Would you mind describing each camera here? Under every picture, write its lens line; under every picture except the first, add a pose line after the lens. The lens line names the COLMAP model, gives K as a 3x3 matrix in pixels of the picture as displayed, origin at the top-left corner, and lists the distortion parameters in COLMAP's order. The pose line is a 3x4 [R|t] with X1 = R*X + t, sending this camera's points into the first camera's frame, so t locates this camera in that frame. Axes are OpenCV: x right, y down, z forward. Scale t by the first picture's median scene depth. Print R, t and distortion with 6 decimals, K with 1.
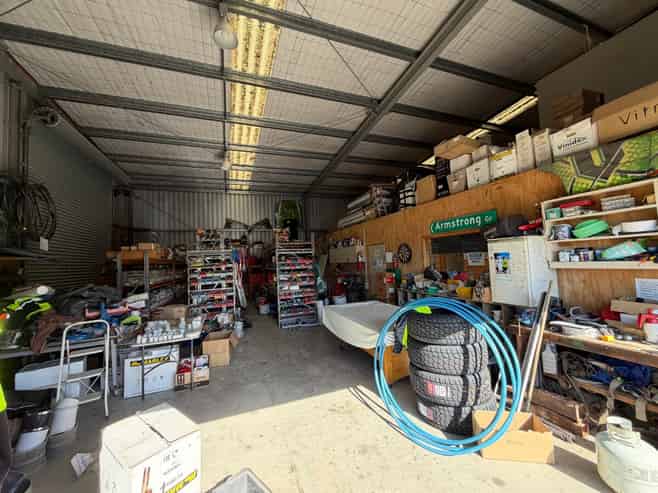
lens RADIAL K [[256.7, 0, 329.0], [0, 256.7, 246.5], [0, 0, 1]] dist [0.001274, 0.000006]
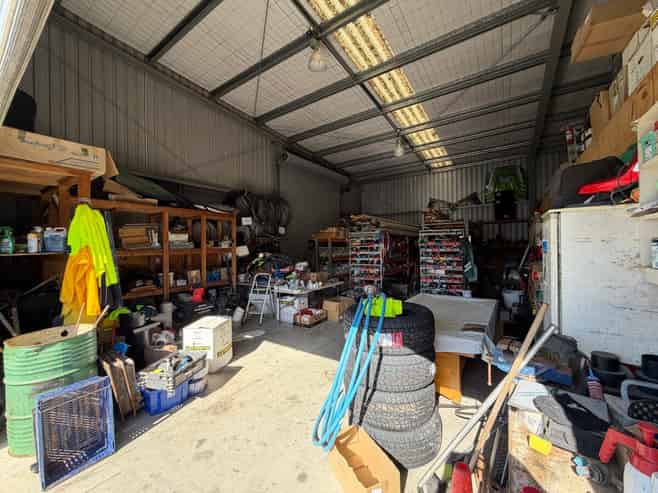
lens RADIAL K [[256.7, 0, 329.0], [0, 256.7, 246.5], [0, 0, 1]] dist [0.001274, 0.000006]
pose [[0.581052, 0.038907, -0.812936, 0.384414], [0.032201, 0.996976, 0.070731, -0.008706], [0.813229, -0.067275, 0.578042, 0.148493]]
